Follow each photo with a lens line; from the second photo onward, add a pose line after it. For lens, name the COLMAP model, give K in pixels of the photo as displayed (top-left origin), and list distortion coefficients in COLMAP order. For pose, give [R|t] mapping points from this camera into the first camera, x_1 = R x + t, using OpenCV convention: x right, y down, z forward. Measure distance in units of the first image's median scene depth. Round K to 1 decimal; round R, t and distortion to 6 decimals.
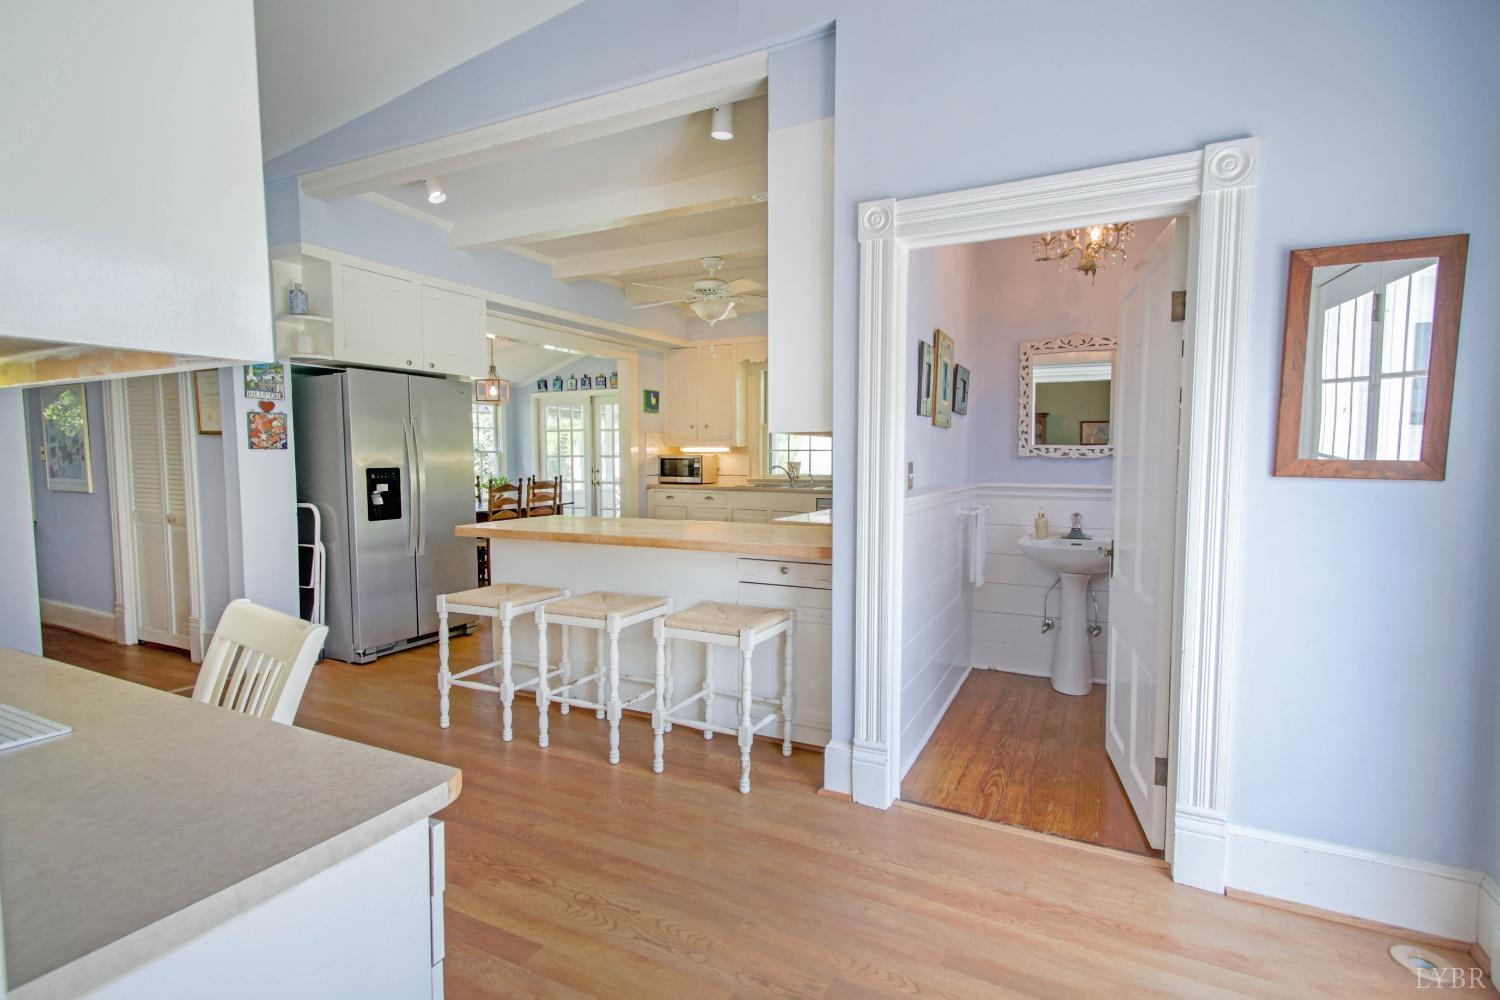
lens RADIAL K [[712.2, 0, 746.0], [0, 712.2, 503.1], [0, 0, 1]] dist [0.034076, -0.019115]
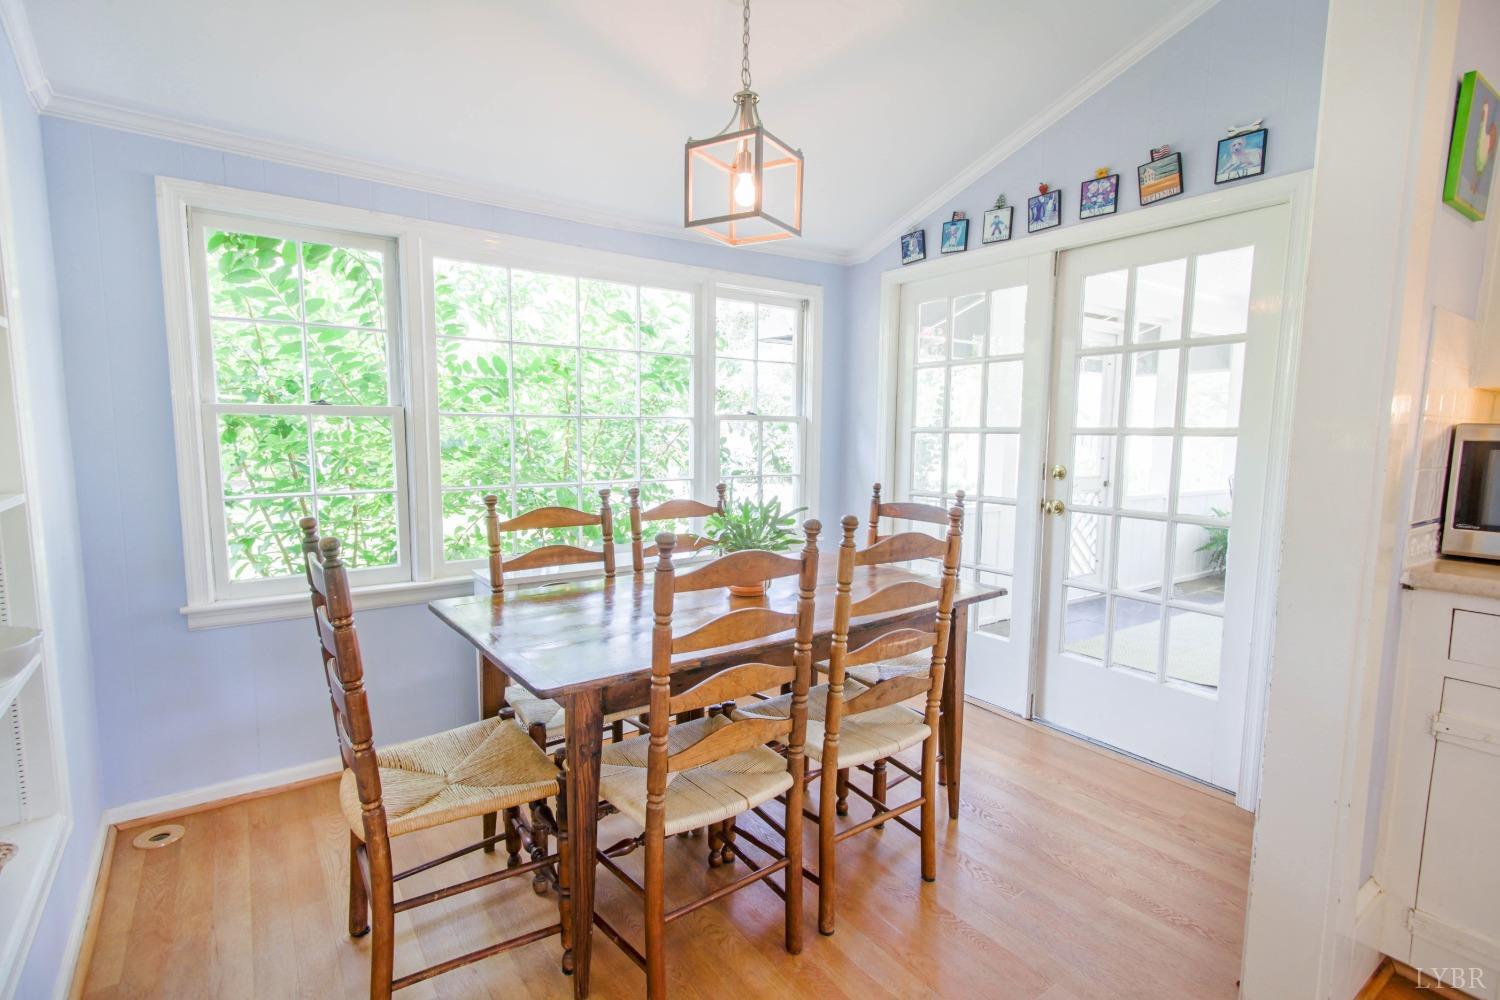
lens RADIAL K [[712.2, 0, 746.0], [0, 712.2, 503.1], [0, 0, 1]] dist [0.034076, -0.019115]
pose [[0.882812, 0.055606, -0.466425, -0.177172], [-0.038609, 0.998198, 0.045926, -0.040452], [0.468138, -0.022535, 0.883368, 0.614636]]
